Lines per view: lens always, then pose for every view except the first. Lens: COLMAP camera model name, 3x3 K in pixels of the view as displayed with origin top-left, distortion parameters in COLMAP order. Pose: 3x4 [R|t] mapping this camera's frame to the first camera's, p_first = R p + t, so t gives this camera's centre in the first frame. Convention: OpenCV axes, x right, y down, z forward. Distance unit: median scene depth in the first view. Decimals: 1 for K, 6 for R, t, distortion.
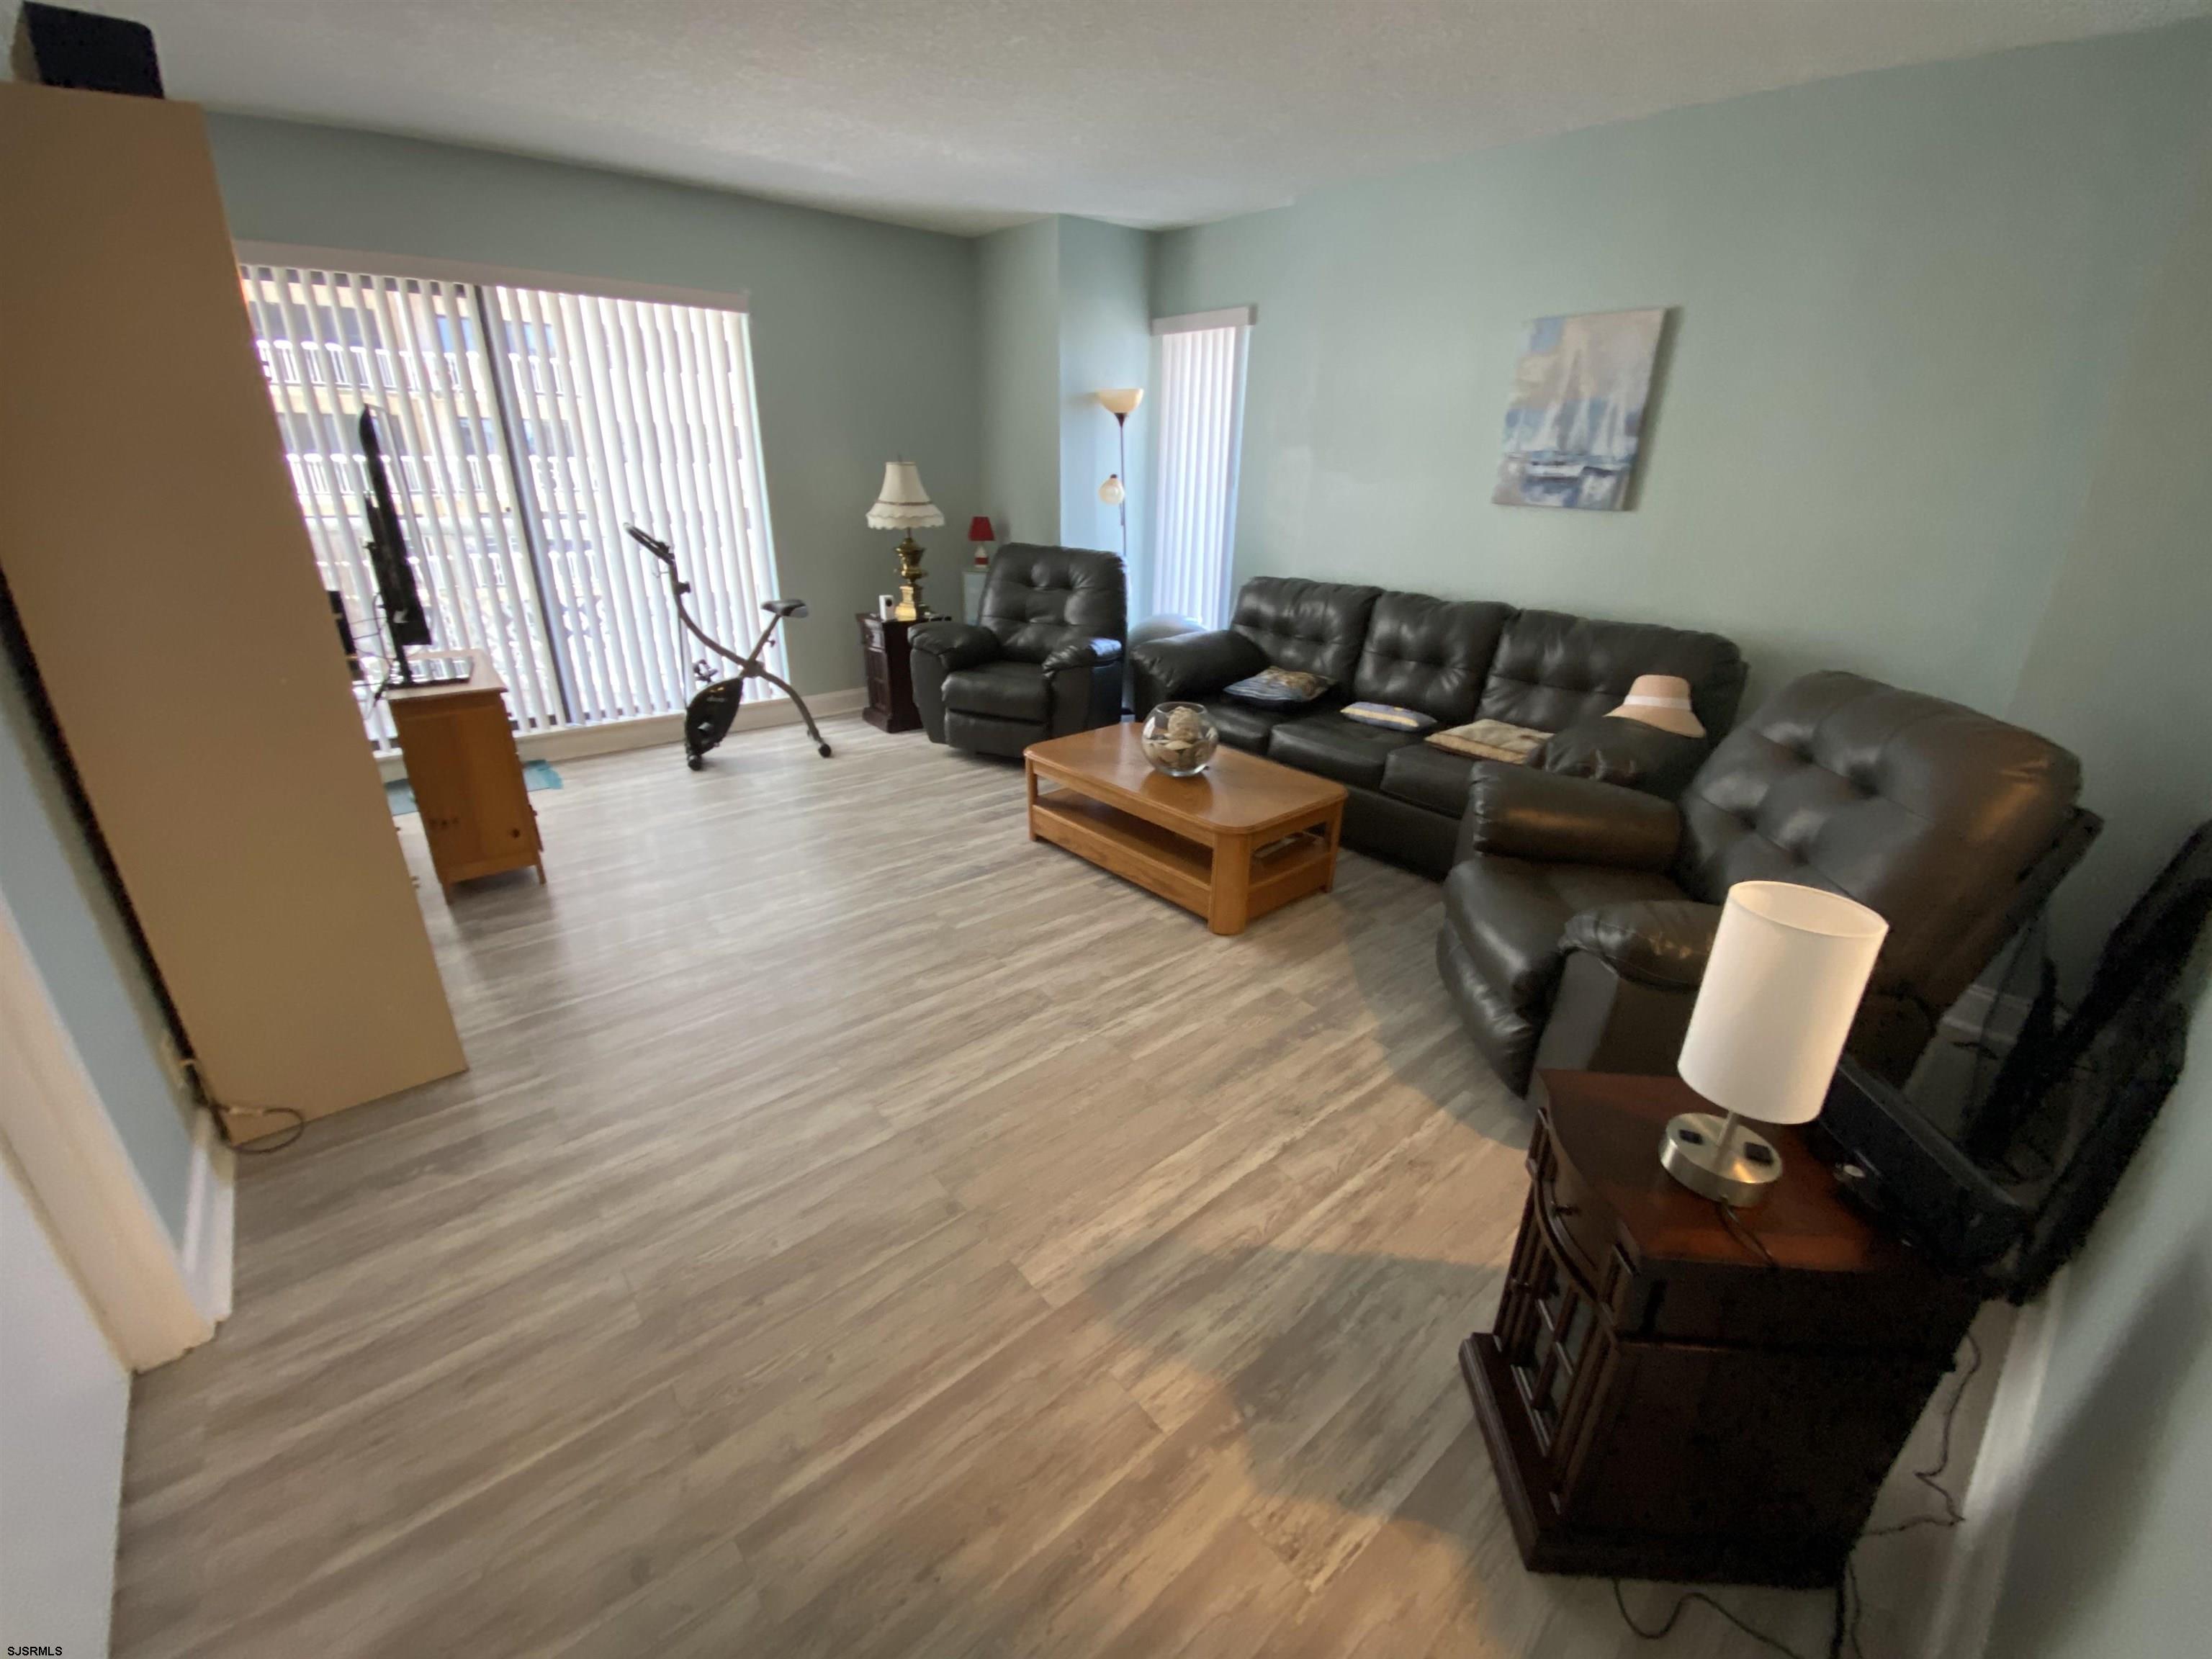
lens RADIAL K [[898.6, 0, 1128.6], [0, 898.6, 848.4], [0, 0, 1]] dist [-0.002476, -0.012558]
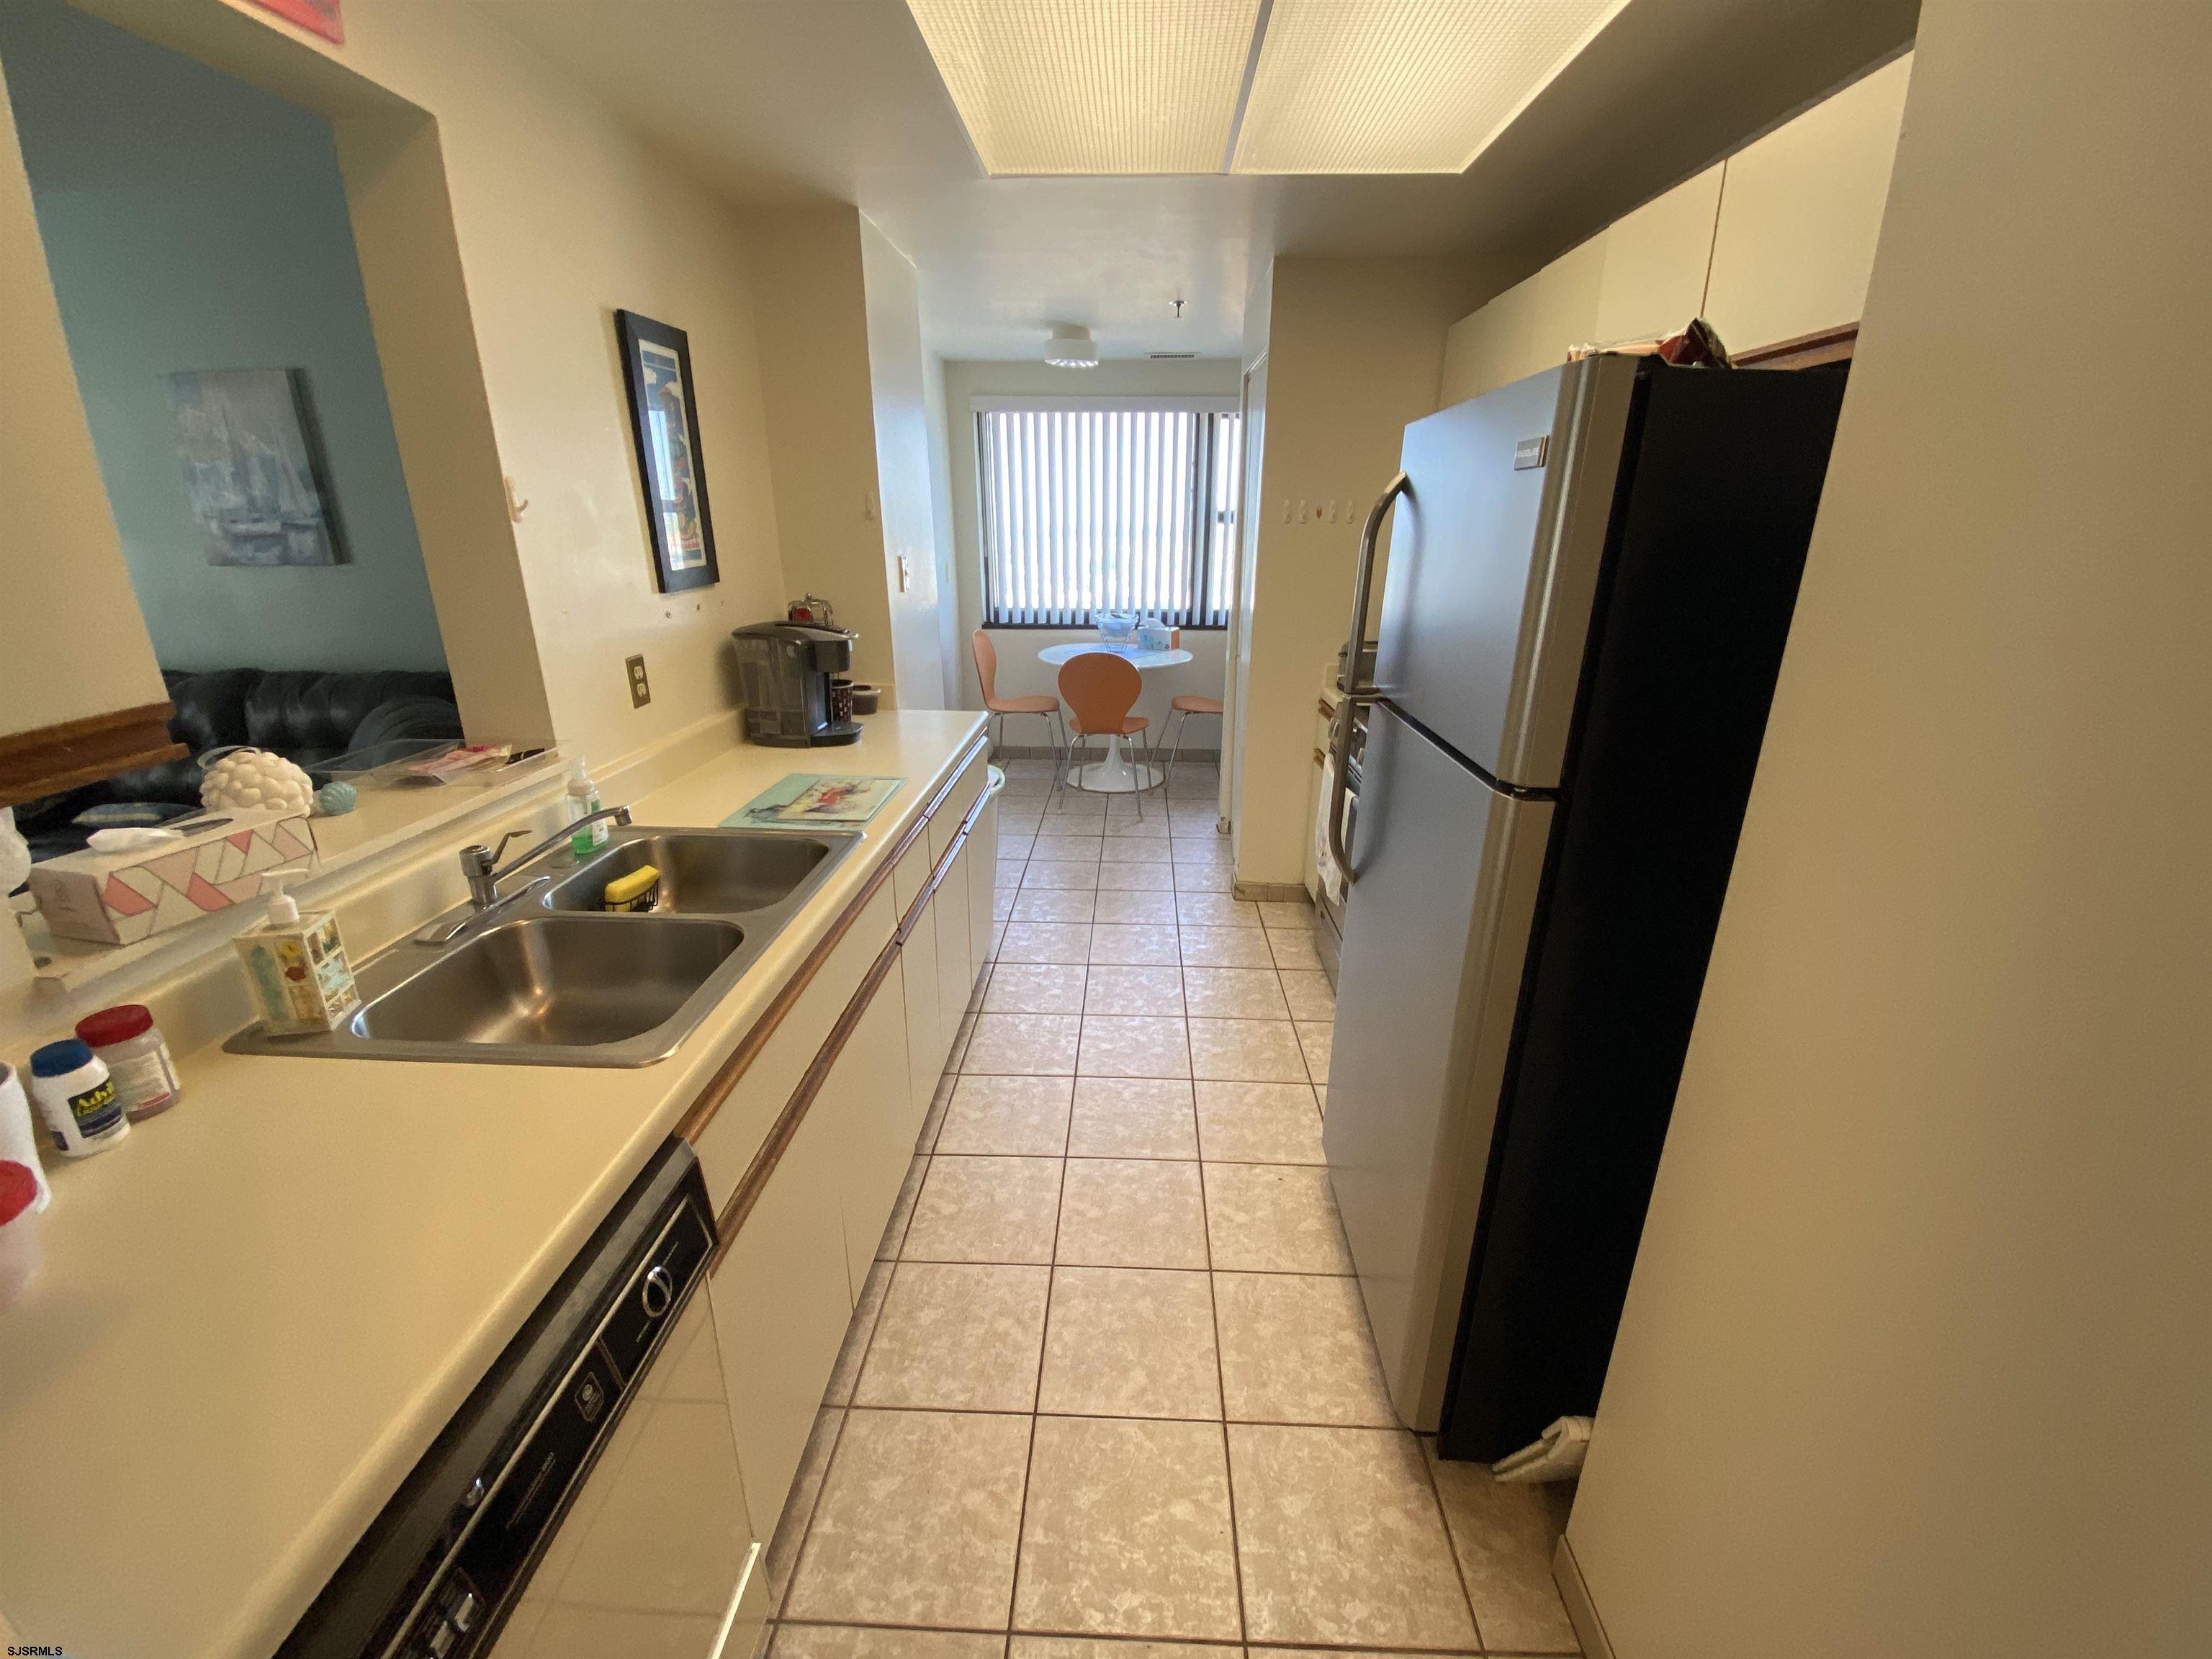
lens RADIAL K [[898.6, 0, 1109.1], [0, 898.6, 827.5], [0, 0, 1]] dist [-0.002476, -0.012558]
pose [[0.679143, -0.258292, 0.687058, 0.340800], [0.297350, 0.952608, 0.064199, 0.082889], [-0.671079, 0.160697, 0.723761, -0.216021]]
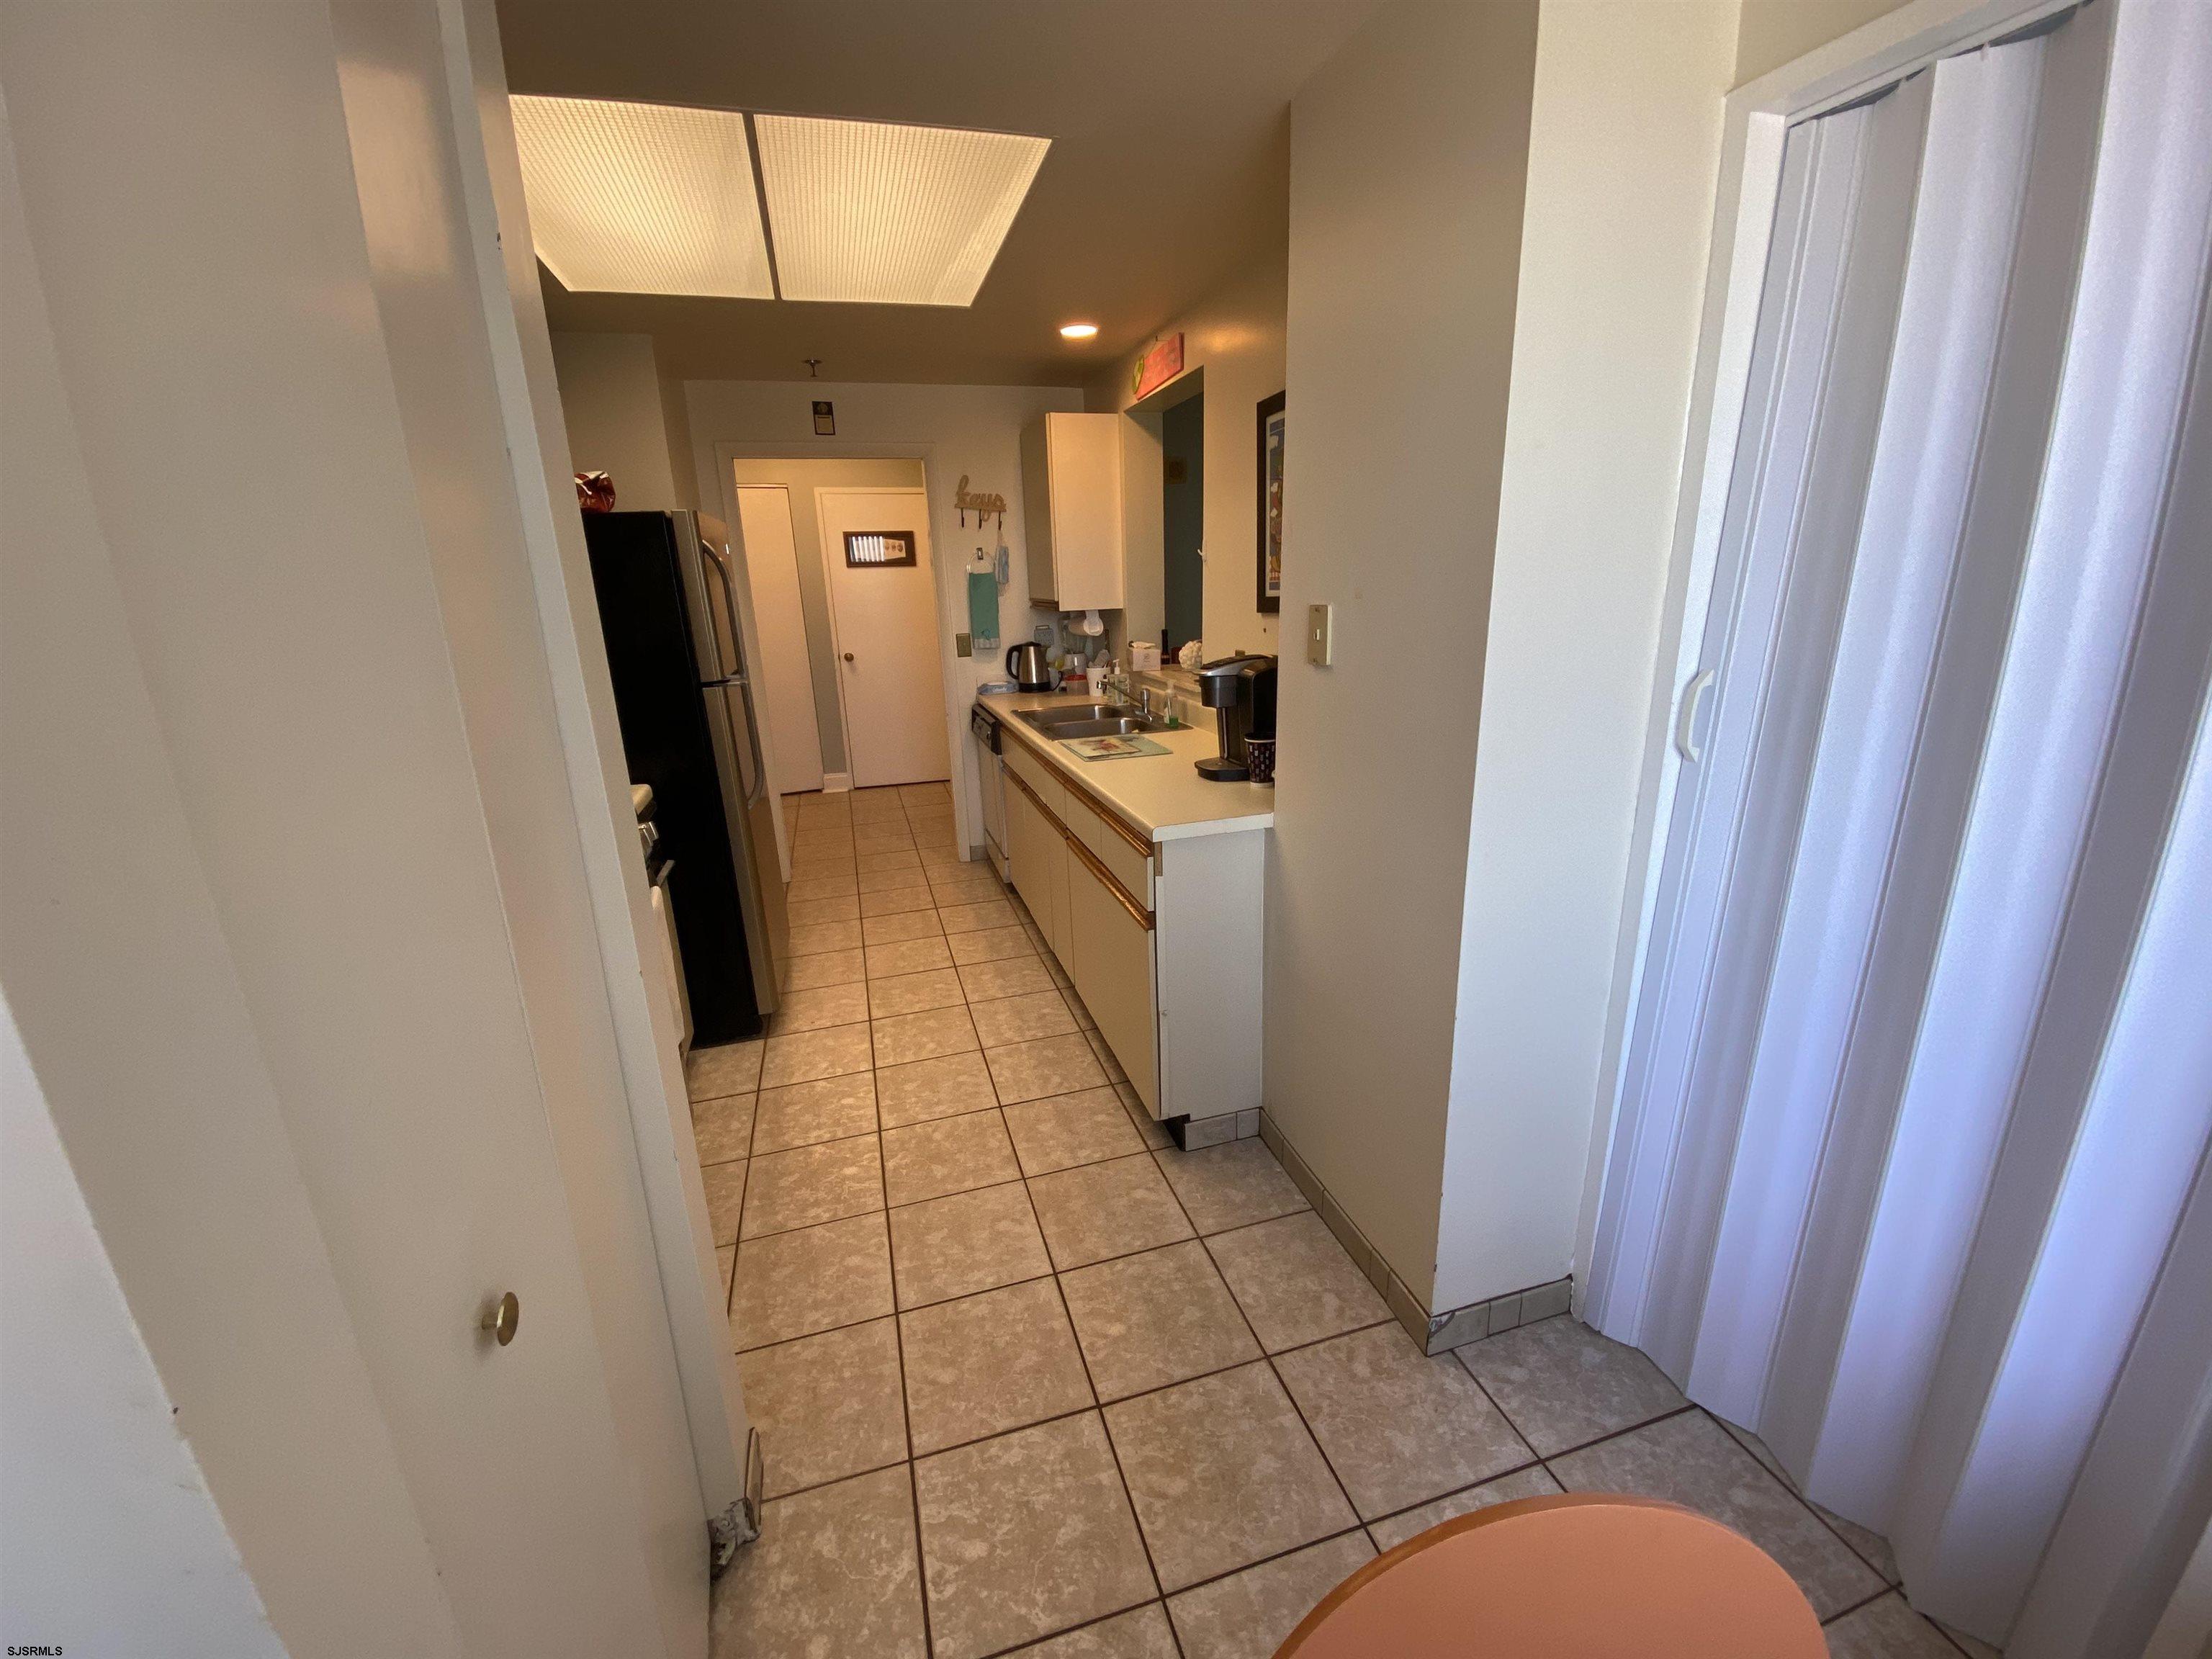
lens RADIAL K [[898.6, 0, 1109.5], [0, 898.6, 832.0], [0, 0, 1]] dist [-0.002476, -0.012558]
pose [[-0.408954, 0.248054, -0.878195, 1.120212], [-0.333777, 0.855006, 0.396936, -0.142383], [0.849323, 0.455450, -0.266863, 0.379351]]
